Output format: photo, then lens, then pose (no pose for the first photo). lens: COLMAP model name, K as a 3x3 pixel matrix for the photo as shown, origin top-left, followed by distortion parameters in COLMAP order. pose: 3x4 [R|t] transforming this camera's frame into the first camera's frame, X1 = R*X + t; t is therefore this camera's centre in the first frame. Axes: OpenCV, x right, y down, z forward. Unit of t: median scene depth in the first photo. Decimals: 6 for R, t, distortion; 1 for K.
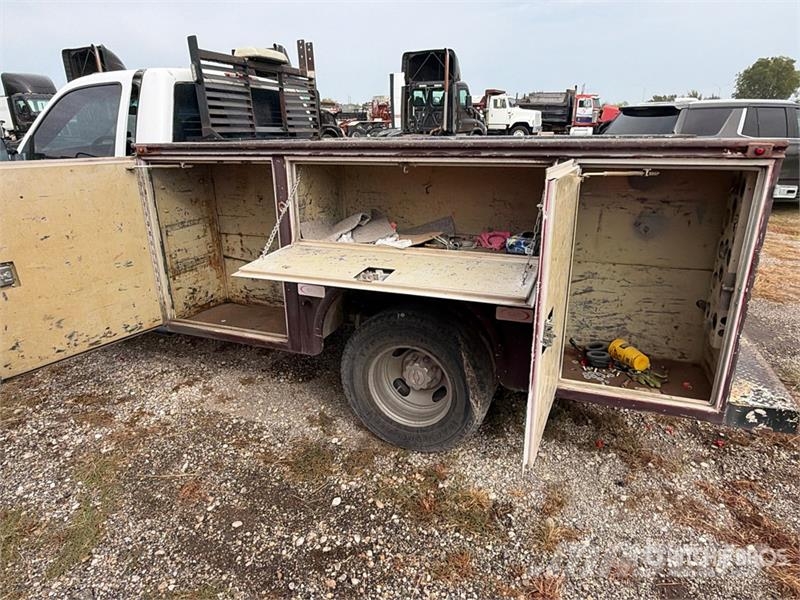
lens RADIAL K [[491.8, 0, 401.2], [0, 491.8, 299.8], [0, 0, 1]] dist [-0.011715, 0.014795]
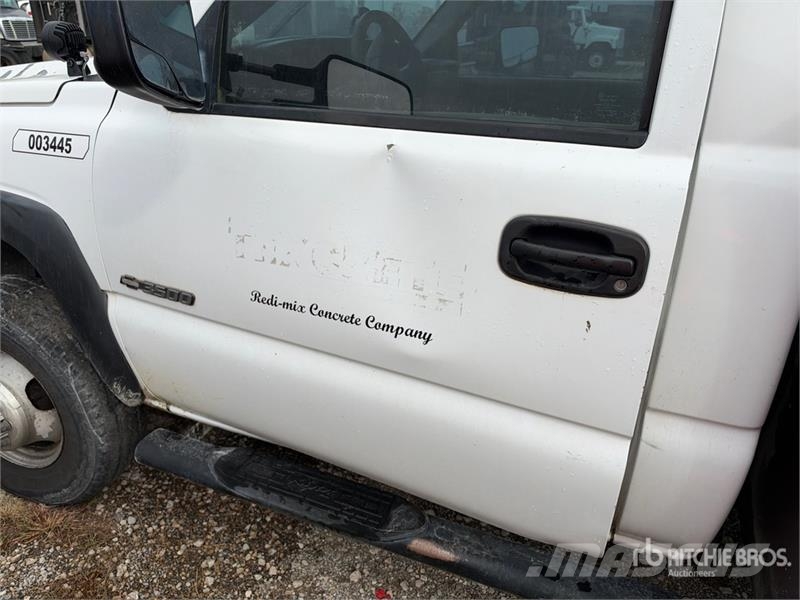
lens RADIAL K [[575.8, 0, 395.4], [0, 575.8, 298.5], [0, 0, 1]] dist [0.016629, -0.024693]
pose [[0.999551, 0.029652, -0.004289, -0.683602], [-0.029254, 0.996833, 0.073947, -0.183725], [0.006468, -0.073788, 0.997253, 0.667998]]
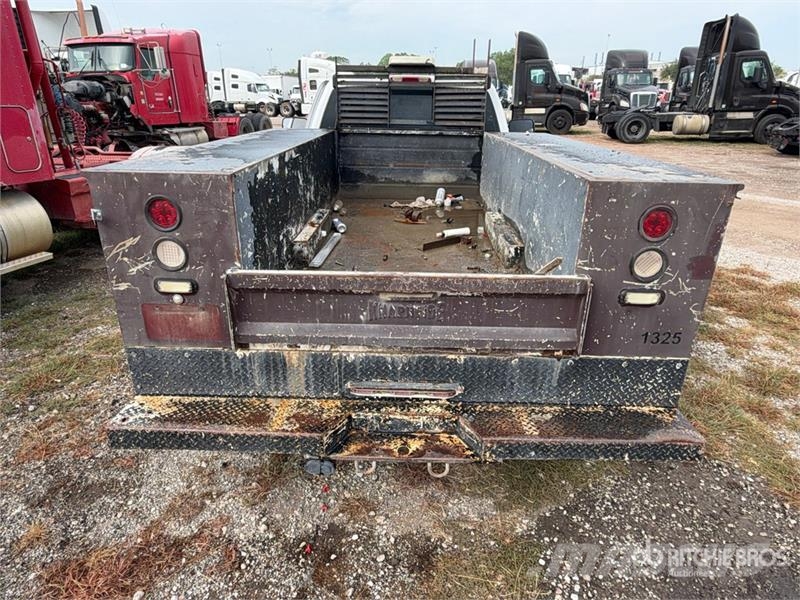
lens RADIAL K [[491.8, 0, 399.9], [0, 491.8, 300.7], [0, 0, 1]] dist [-0.011715, 0.014795]
pose [[0.354103, 0.374366, -0.857007, 1.107925], [-0.323895, 0.908761, 0.263145, -0.305044], [0.877327, 0.184400, 0.443050, 0.620981]]
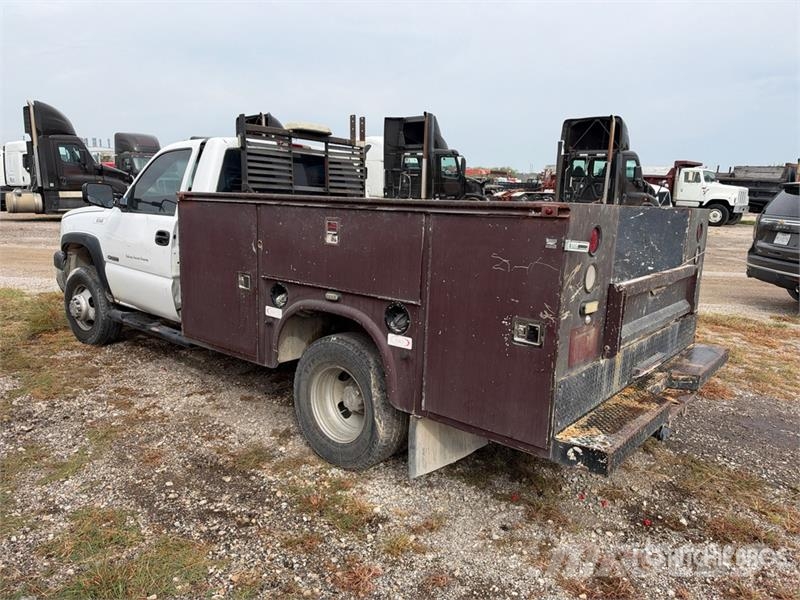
lens RADIAL K [[575.8, 0, 399.9], [0, 575.8, 301.8], [0, 0, 1]] dist [0.016629, -0.024693]
pose [[0.950010, 0.095405, -0.297287, 0.435414], [-0.141078, 0.980593, -0.136138, 0.085046], [0.278529, 0.171273, 0.945033, -0.215701]]
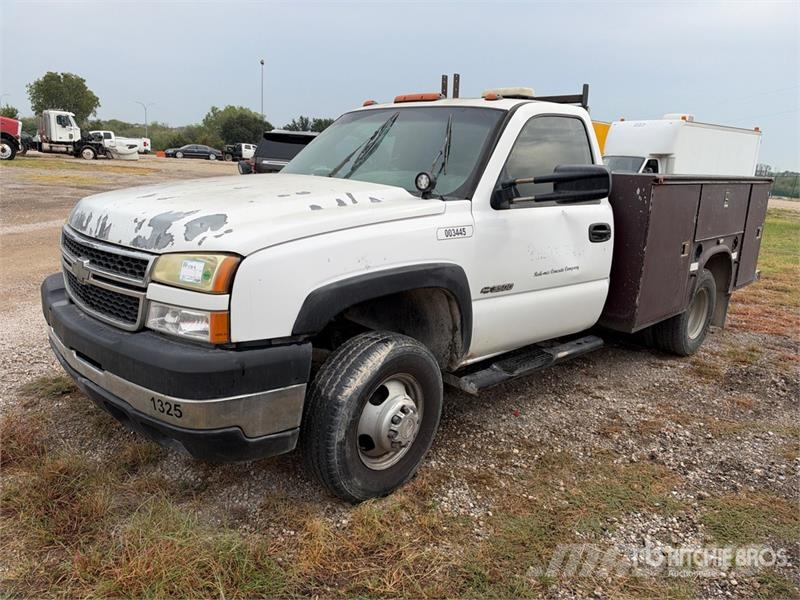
lens RADIAL K [[575.8, 0, 395.0], [0, 575.8, 295.0], [0, 0, 1]] dist [0.016629, -0.024693]
pose [[0.415227, -0.186003, 0.890500, -1.840912], [0.255119, 0.963403, 0.082272, -0.268860], [-0.873213, 0.193022, 0.447484, 0.828541]]
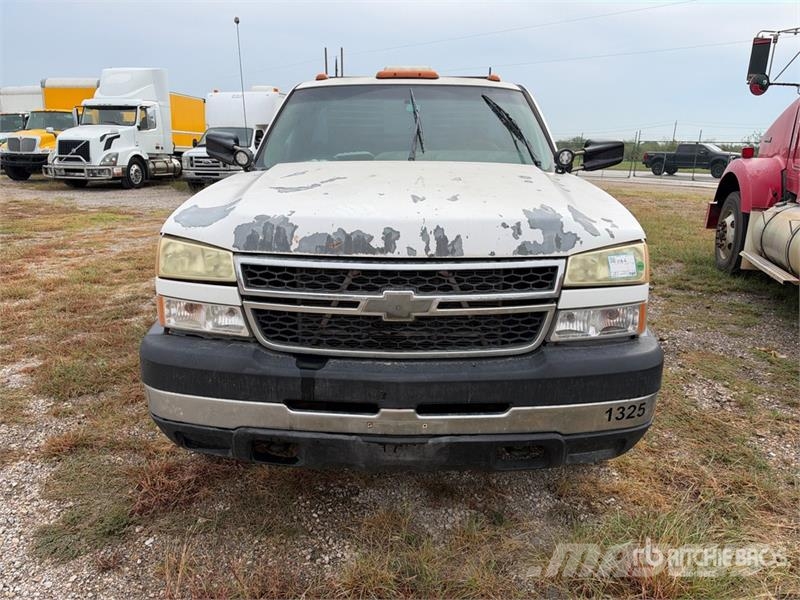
lens RADIAL K [[575.8, 0, 398.6], [0, 575.8, 292.6], [0, 0, 1]] dist [0.016629, -0.024693]
pose [[-0.332513, -0.235233, 0.913291, -1.844238], [0.306279, 0.888969, 0.340480, -0.576311], [-0.891980, 0.392936, -0.223547, 1.731462]]
